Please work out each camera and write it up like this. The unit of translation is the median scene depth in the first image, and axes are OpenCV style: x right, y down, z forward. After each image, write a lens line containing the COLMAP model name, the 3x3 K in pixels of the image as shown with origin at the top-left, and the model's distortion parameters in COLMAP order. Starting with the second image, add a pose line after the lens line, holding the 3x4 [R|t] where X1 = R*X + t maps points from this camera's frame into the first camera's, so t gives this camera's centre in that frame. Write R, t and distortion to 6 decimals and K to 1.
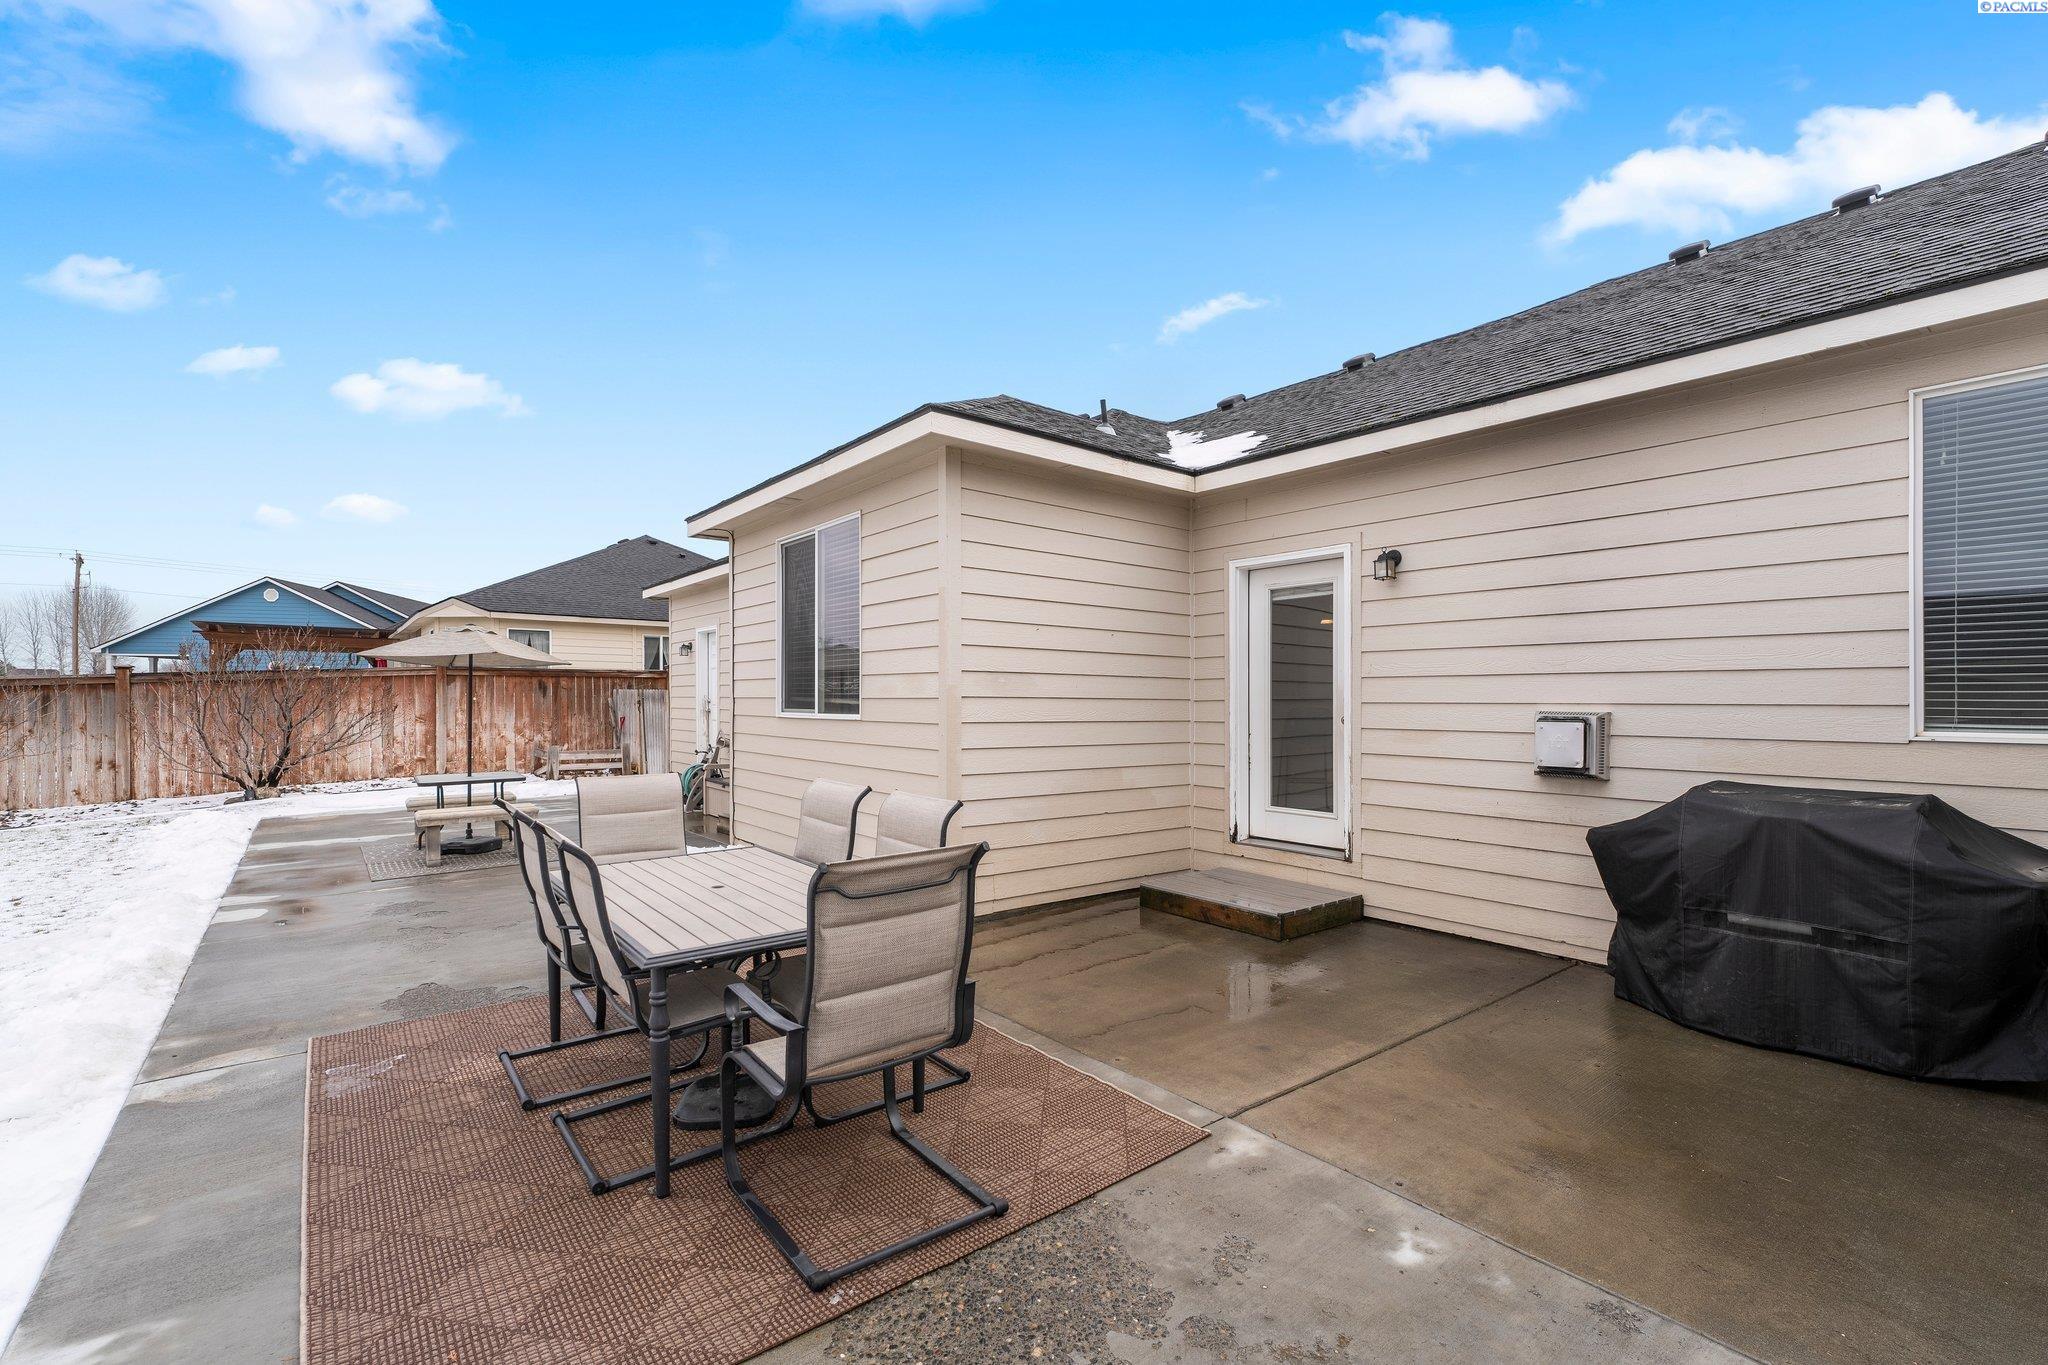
lens RADIAL K [[899.0, 0, 1024.0], [0, 899.0, 682.5], [0, 0, 1]] dist [0.000102, 0.000019]
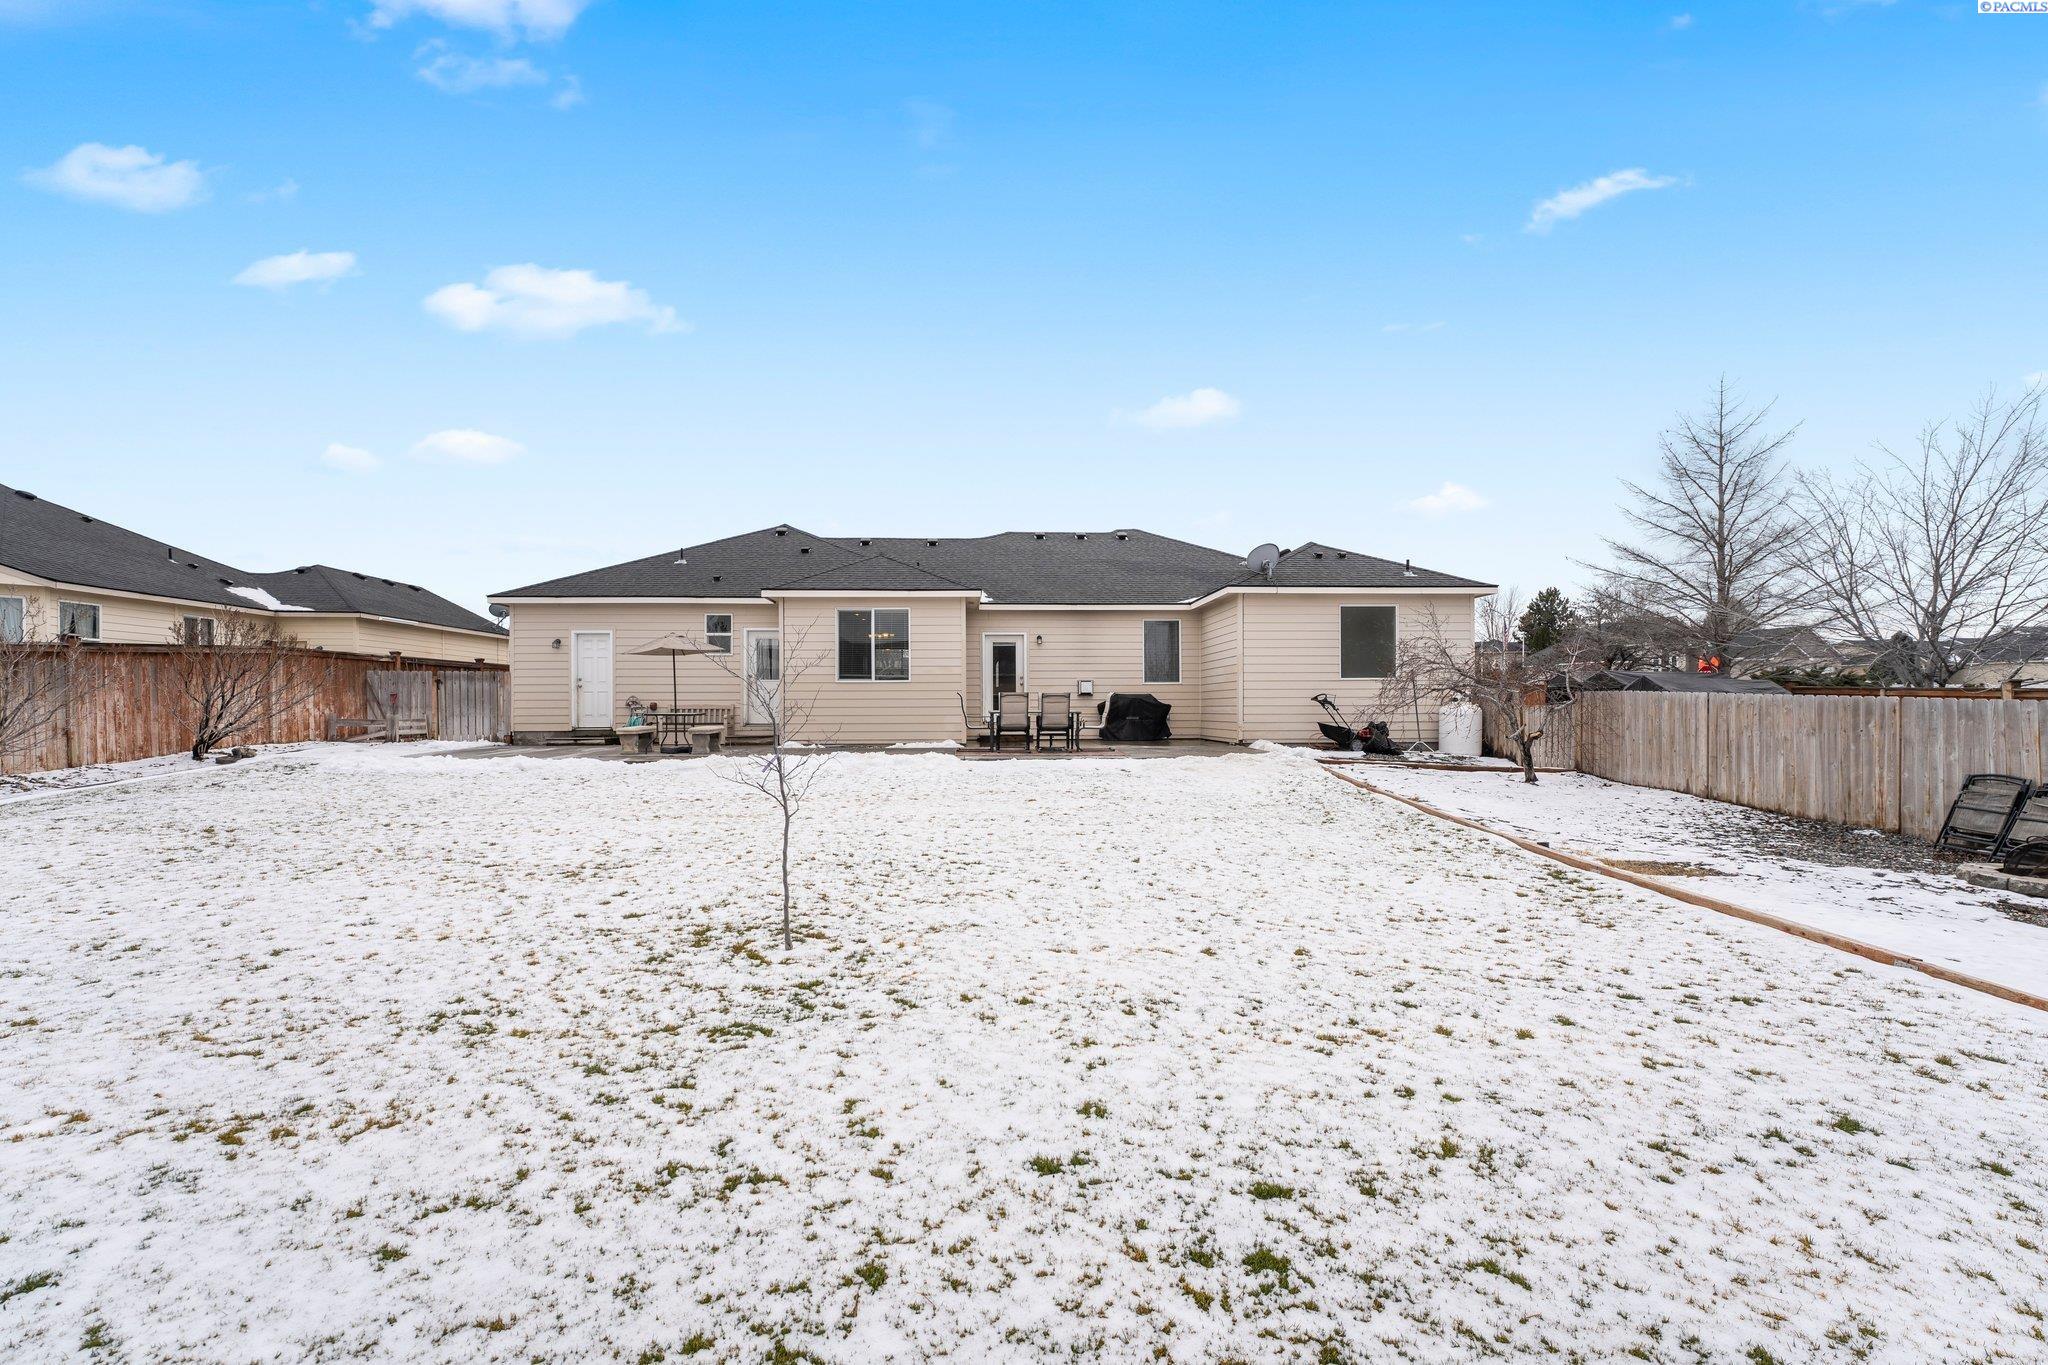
lens RADIAL K [[862.5, 0, 1033.9], [0, 862.5, 706.0], [0, 0, 1]] dist [0.000929, 0.000158]
pose [[0.582745, -0.009548, 0.812599, -1.927971], [-0.008721, 0.999800, 0.018002, 0.056777], [-0.812608, -0.017577, 0.582545, -0.799246]]
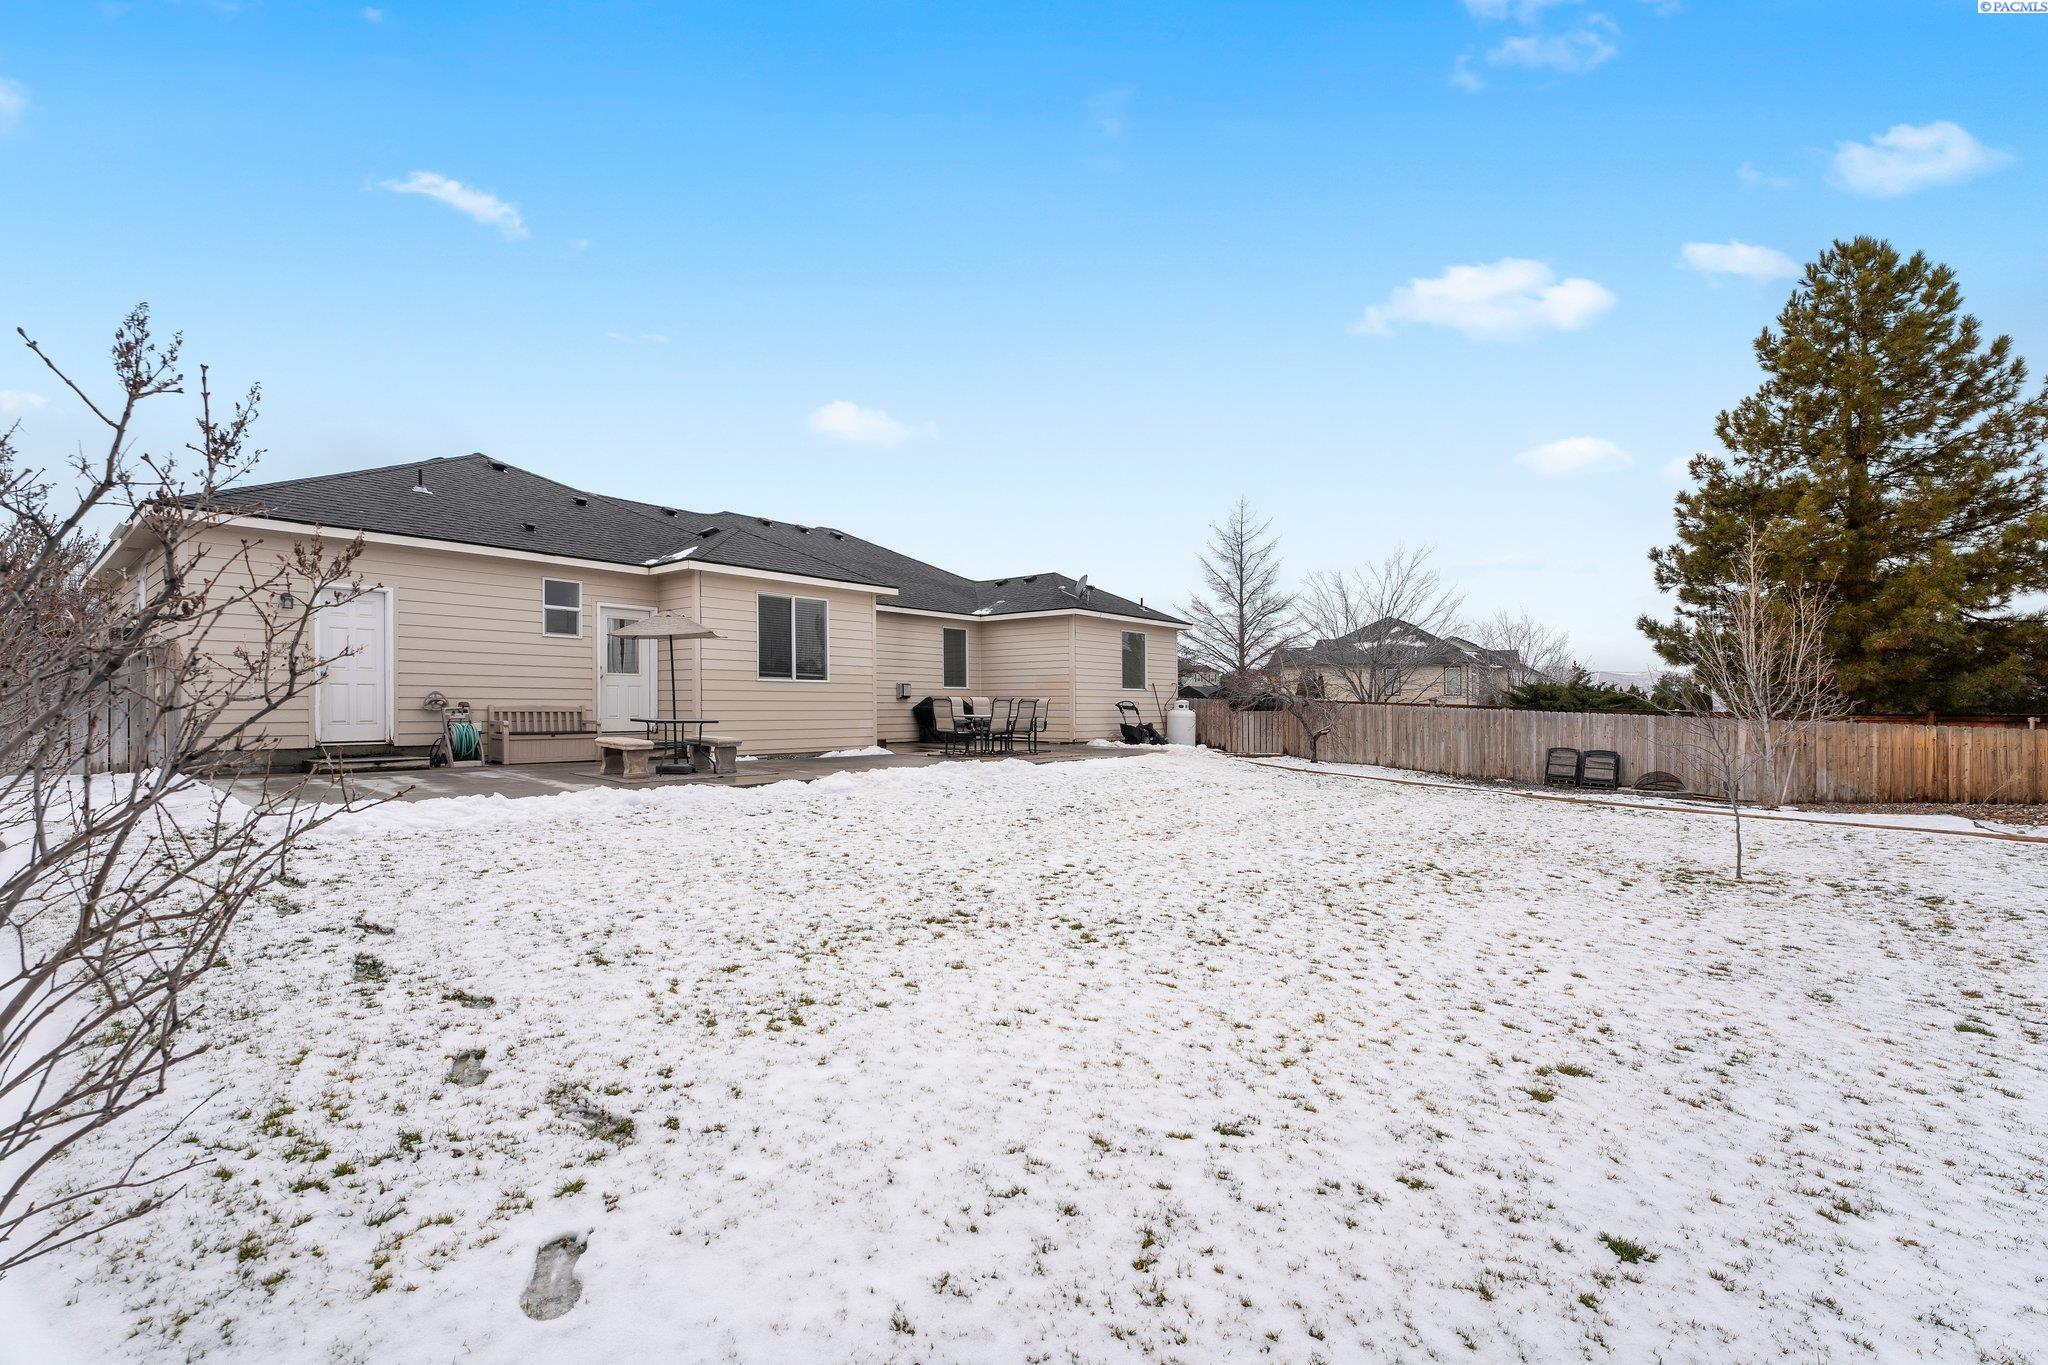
lens RADIAL K [[862.5, 0, 1033.9], [0, 862.5, 706.0], [0, 0, 1]] dist [0.000929, 0.000158]
pose [[-0.175511, -0.010054, 0.984426, -2.391345], [-0.028346, 0.999585, 0.005155, 0.069938], [-0.984069, -0.027000, -0.175723, 0.767134]]
